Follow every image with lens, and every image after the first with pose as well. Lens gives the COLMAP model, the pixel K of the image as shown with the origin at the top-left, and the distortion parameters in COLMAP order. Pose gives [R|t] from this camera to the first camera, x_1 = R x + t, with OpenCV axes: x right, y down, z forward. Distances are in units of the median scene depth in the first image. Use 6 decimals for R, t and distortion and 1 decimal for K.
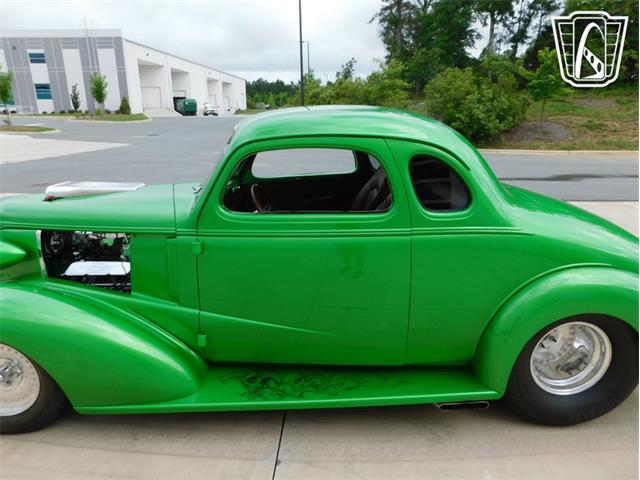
lens RADIAL K [[426.5, 0, 314.6], [0, 426.5, 239.0], [0, 0, 1]] dist [-0.064381, 0.058619]
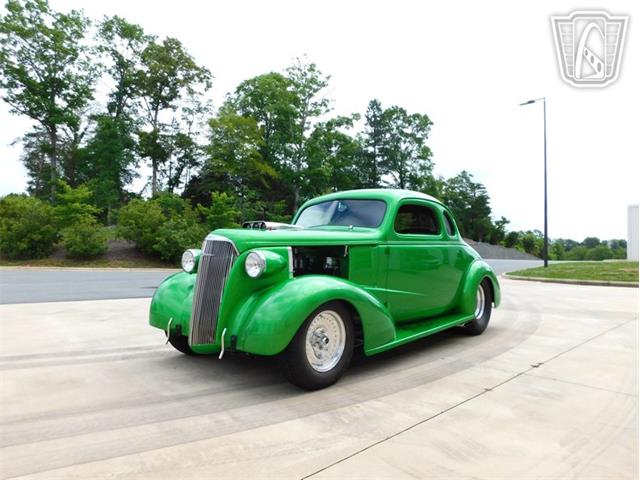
lens RADIAL K [[427.3, 0, 315.4], [0, 427.3, 237.9], [0, 0, 1]] dist [-0.062651, 0.057657]
pose [[0.674839, 0.046802, 0.736479, -0.126914], [0.186421, 0.954808, -0.231494, 0.022920], [-0.714030, 0.293516, 0.635617, 0.002038]]
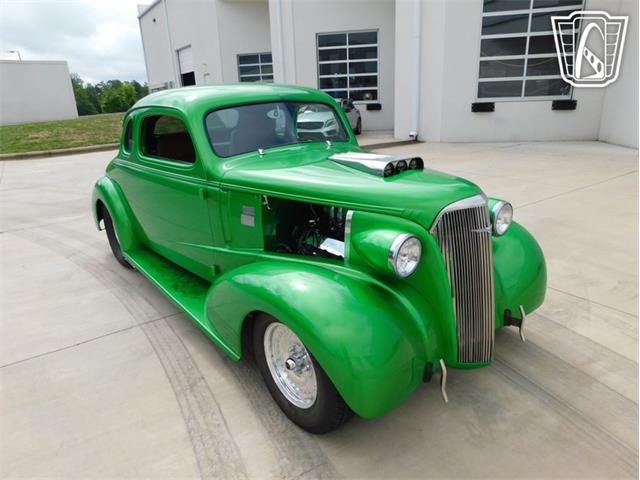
lens RADIAL K [[427.3, 0, 315.4], [0, 427.3, 237.9], [0, 0, 1]] dist [-0.062651, 0.057657]
pose [[-0.613684, -0.218104, 0.758830, -0.101444], [0.256287, 0.854021, 0.452730, -0.036720], [-0.746799, 0.472312, -0.468202, 0.138569]]
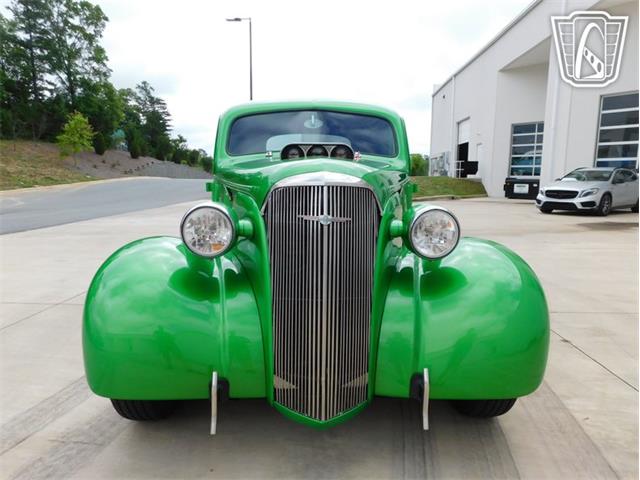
lens RADIAL K [[427.3, 0, 315.4], [0, 427.3, 237.9], [0, 0, 1]] dist [-0.062651, 0.057657]
pose [[-0.010826, -0.134425, 0.990865, -0.114146], [0.267251, 0.954487, 0.132410, -0.006760], [-0.963566, 0.266243, 0.025591, 0.089091]]
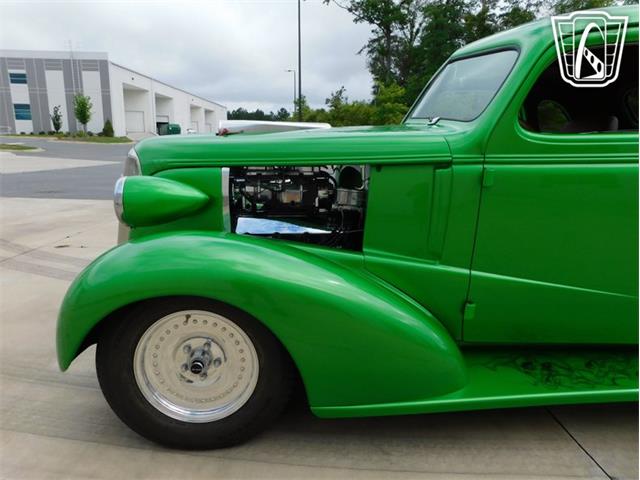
lens RADIAL K [[427.3, 0, 315.4], [0, 427.3, 237.9], [0, 0, 1]] dist [-0.062651, 0.057657]
pose [[0.998313, 0.007966, 0.057510, -0.041716], [-0.003840, 0.997433, -0.071501, 0.011975], [-0.057932, 0.071160, 0.995781, 0.019773]]
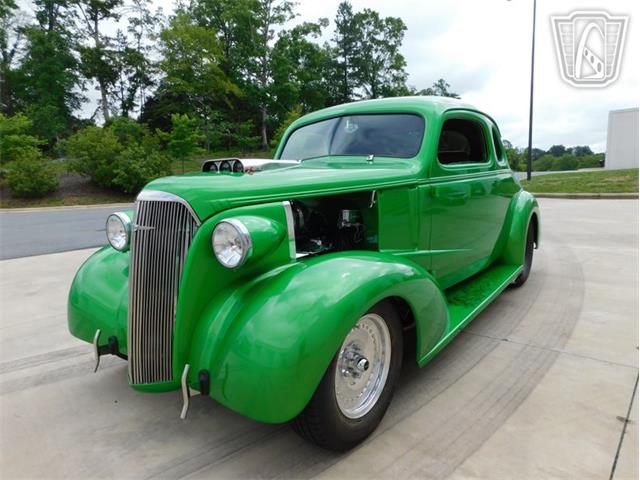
lens RADIAL K [[427.3, 0, 315.4], [0, 427.3, 237.9], [0, 0, 1]] dist [-0.062651, 0.057657]
pose [[0.622557, -0.129687, 0.771754, -0.098125], [0.247136, 0.968288, -0.036646, 0.007212], [-0.742527, 0.213543, 0.634864, 0.034325]]
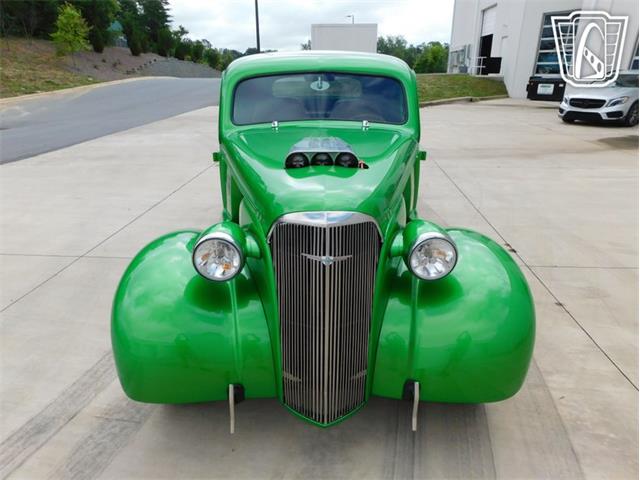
lens RADIAL K [[426.5, 0, 314.6], [0, 426.5, 239.0], [0, 0, 1]] dist [-0.064381, 0.058619]
pose [[0.016579, -0.367628, 0.929825, -0.112404], [0.279220, 0.894658, 0.348745, -0.021451], [-0.960084, 0.253844, 0.117481, 0.083896]]
